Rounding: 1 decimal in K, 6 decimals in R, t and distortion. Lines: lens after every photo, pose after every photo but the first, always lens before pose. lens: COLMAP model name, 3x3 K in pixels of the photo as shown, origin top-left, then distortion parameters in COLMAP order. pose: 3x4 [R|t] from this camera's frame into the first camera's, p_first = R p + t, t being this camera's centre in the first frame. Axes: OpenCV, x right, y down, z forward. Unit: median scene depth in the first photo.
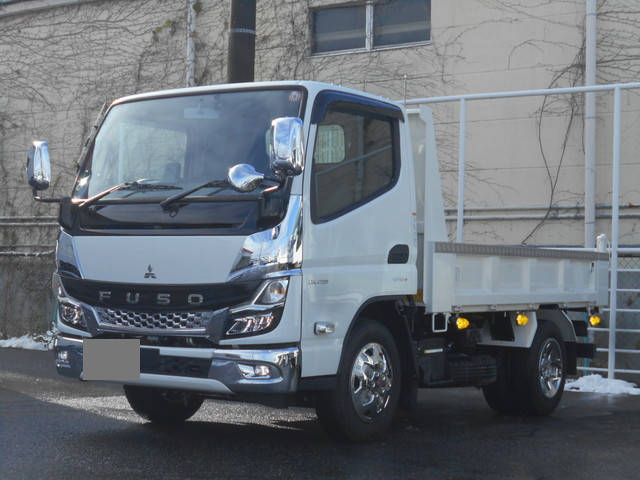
lens RADIAL K [[1183.2, 0, 316.3], [0, 1183.2, 245.2], [0, 0, 1]] dist [-0.047005, 0.000000]
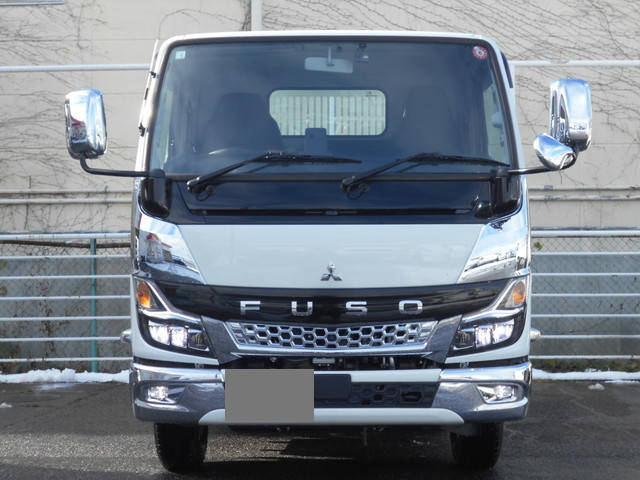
lens RADIAL K [[1183.2, 0, 319.3], [0, 1183.2, 238.2], [0, 0, 1]] dist [-0.047005, 0.000000]
pose [[0.835455, -0.011794, 0.549432, -0.253690], [0.006680, 0.999914, 0.011306, -0.003490], [-0.549518, -0.005775, 0.835462, 0.171962]]
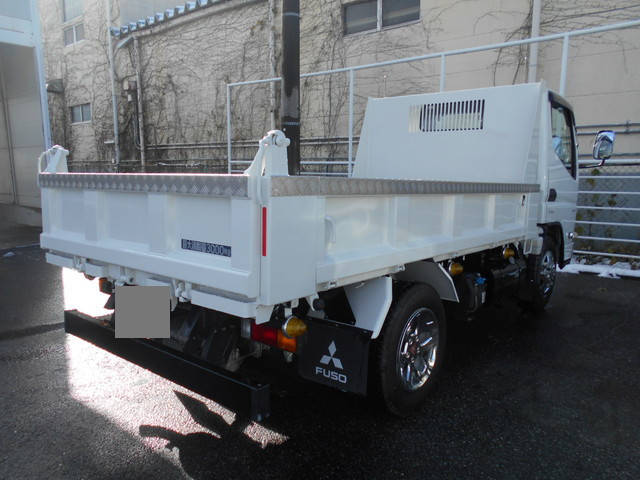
lens RADIAL K [[484.6, 0, 319.8], [0, 484.6, 242.8], [0, 0, 1]] dist [-0.011452, 0.024588]
pose [[0.995458, -0.010022, -0.094674, 0.027215], [0.028329, 0.980578, 0.194073, -0.017819], [0.090890, -0.195873, 0.976408, 0.356159]]
